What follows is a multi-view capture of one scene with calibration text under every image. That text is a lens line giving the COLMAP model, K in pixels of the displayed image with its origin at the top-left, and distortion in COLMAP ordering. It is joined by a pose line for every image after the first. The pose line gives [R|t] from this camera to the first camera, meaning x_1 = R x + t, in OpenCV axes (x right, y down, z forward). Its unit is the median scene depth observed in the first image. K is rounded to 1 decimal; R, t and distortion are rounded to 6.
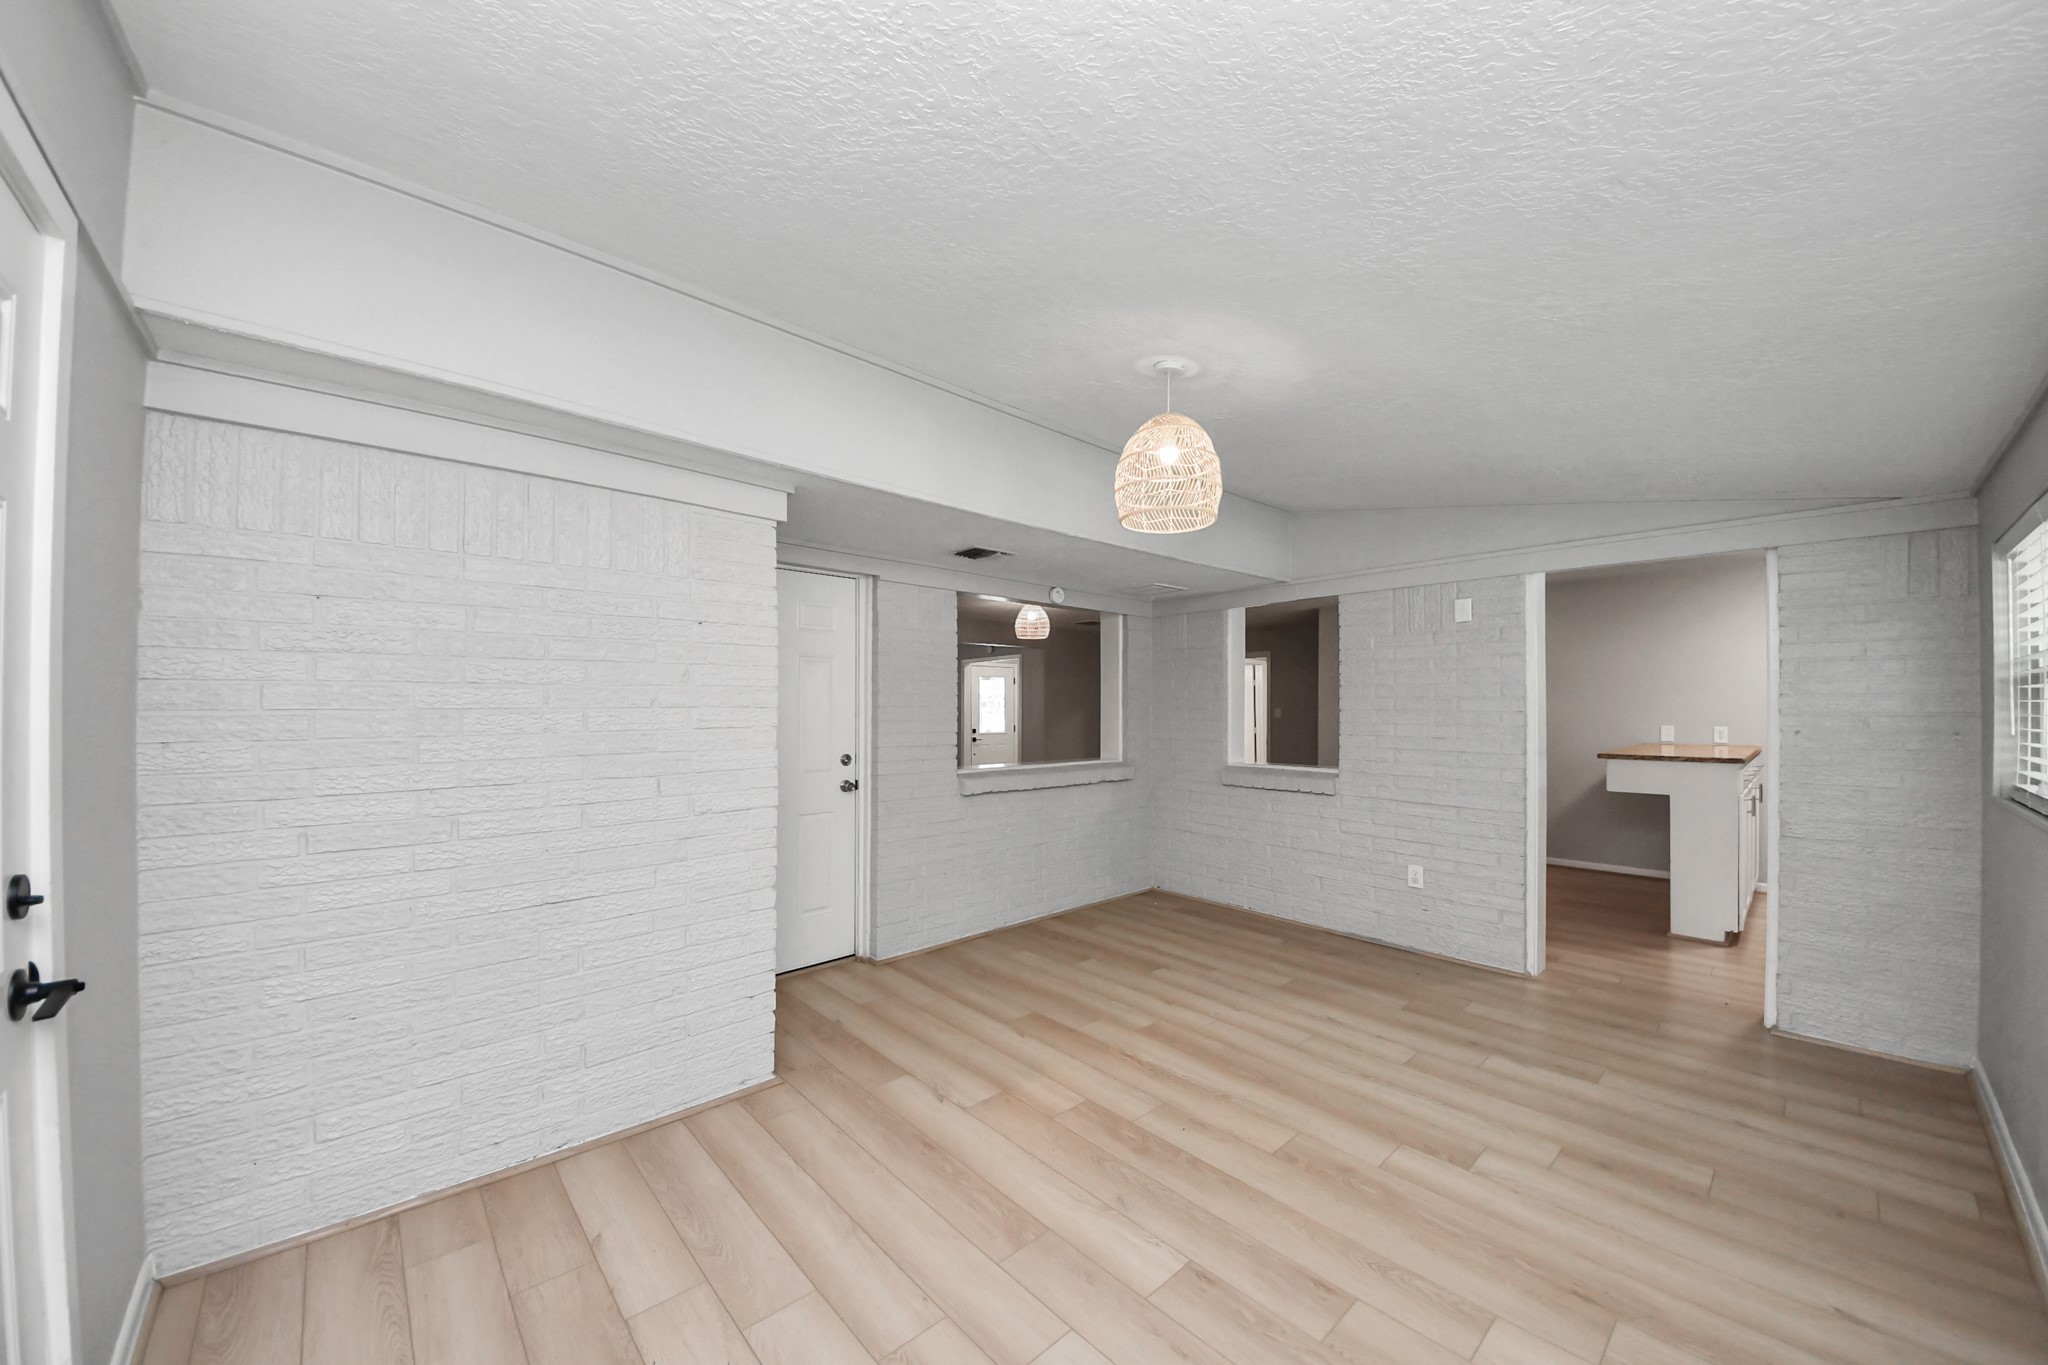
lens RADIAL K [[733.3, 0, 1020.7], [0, 733.3, 705.5], [0, 0, 1]] dist [0.055097, -0.032673]
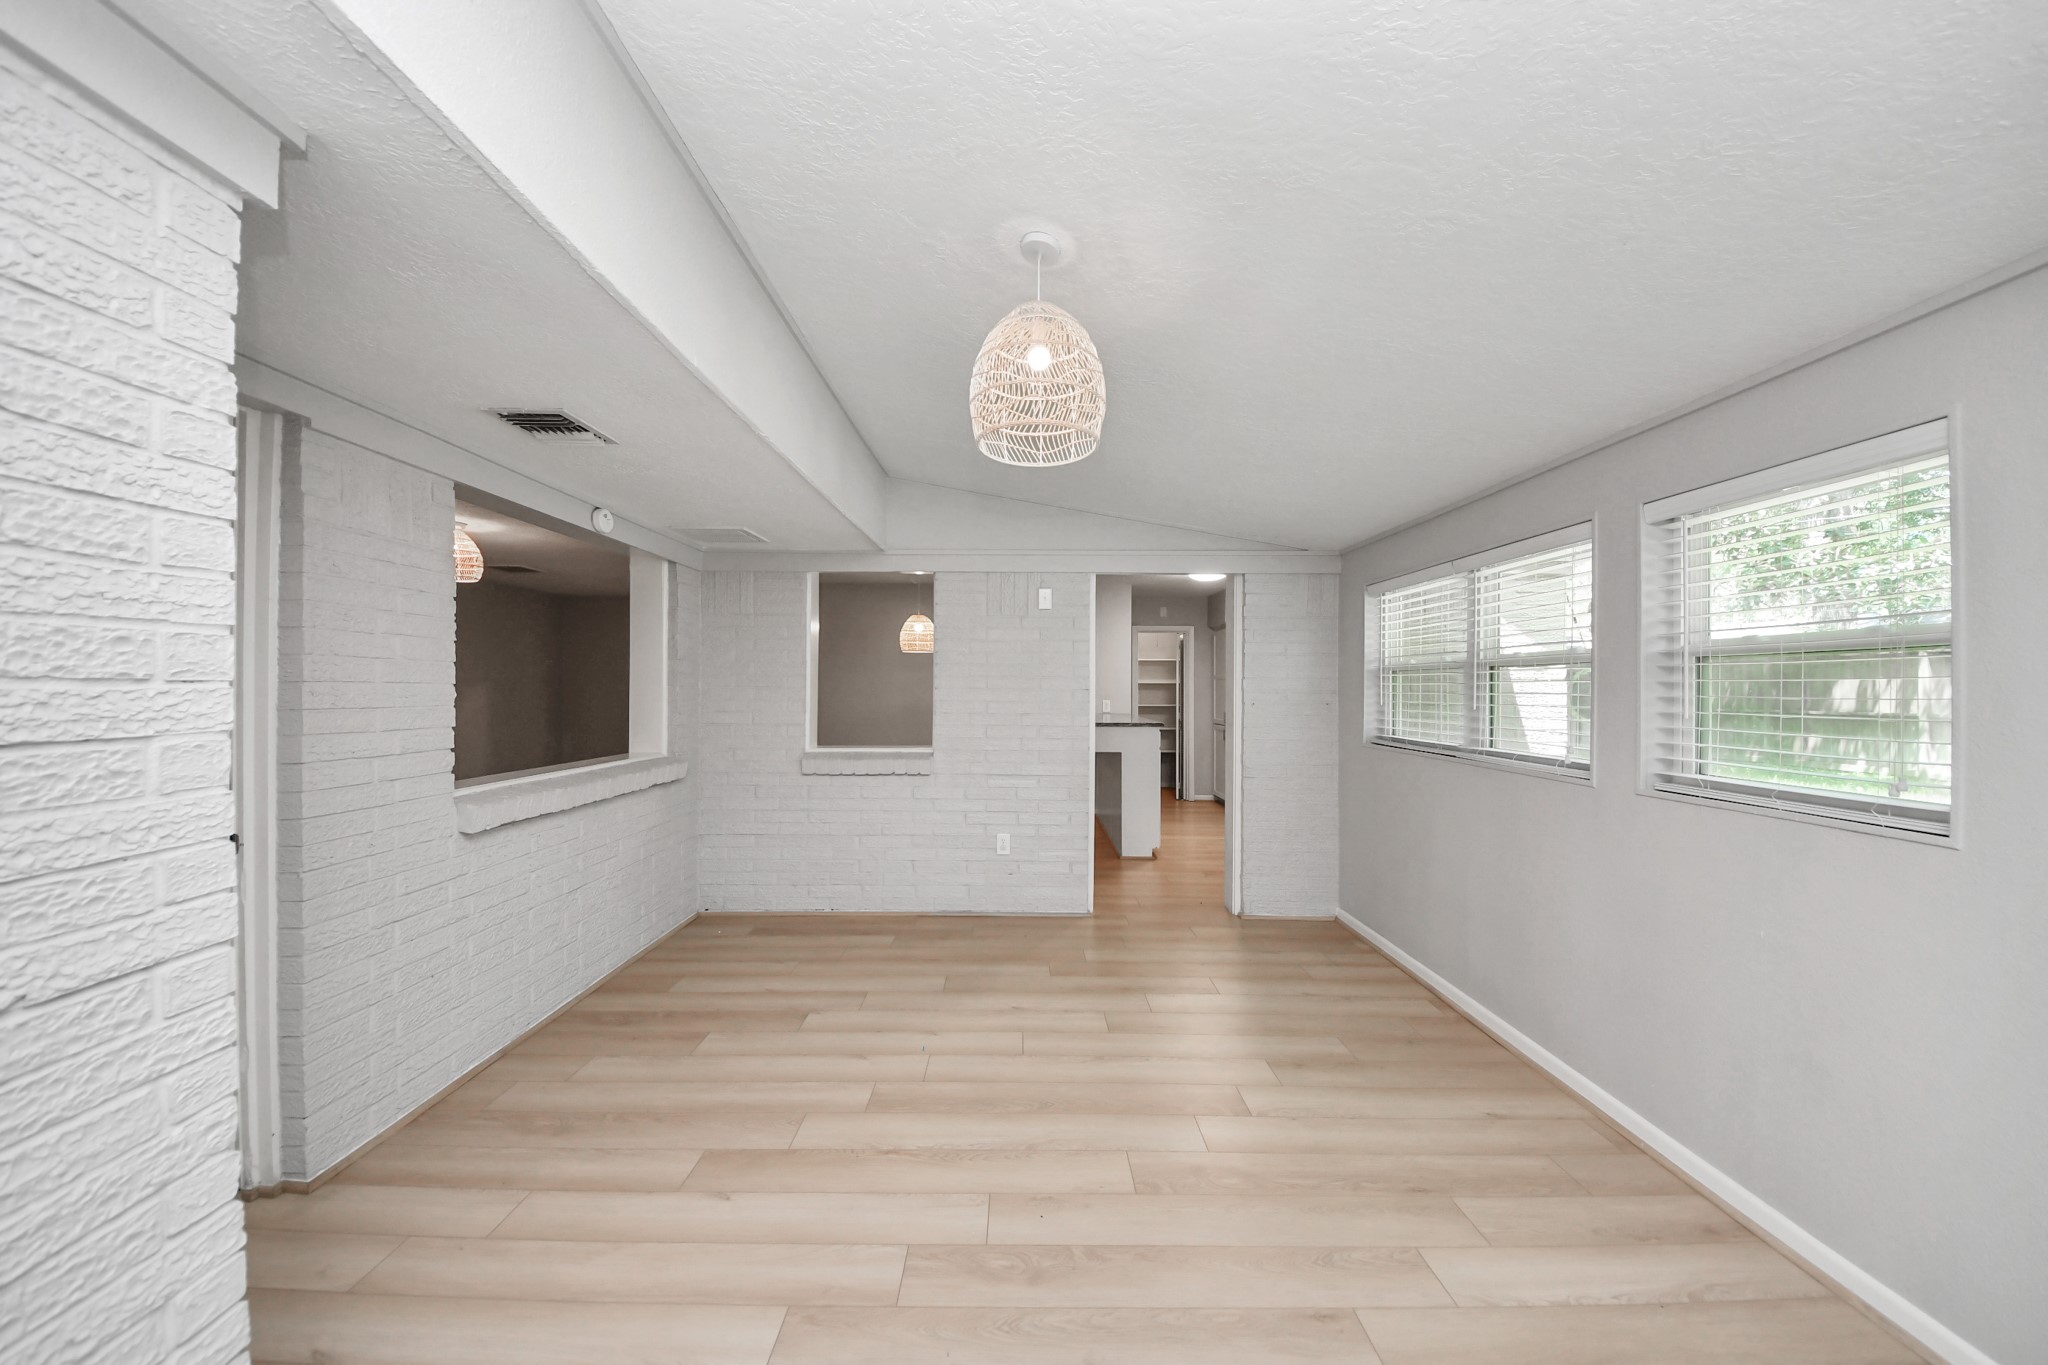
lens RADIAL K [[726.4, 0, 1018.3], [0, 726.4, 686.5], [0, 0, 1]] dist [0.053609, -0.028975]
pose [[0.677743, 0.002389, 0.735295, -0.246305], [-0.006656, 0.999974, 0.002886, 0.001006], [-0.735269, -0.006850, 0.677741, 0.315192]]
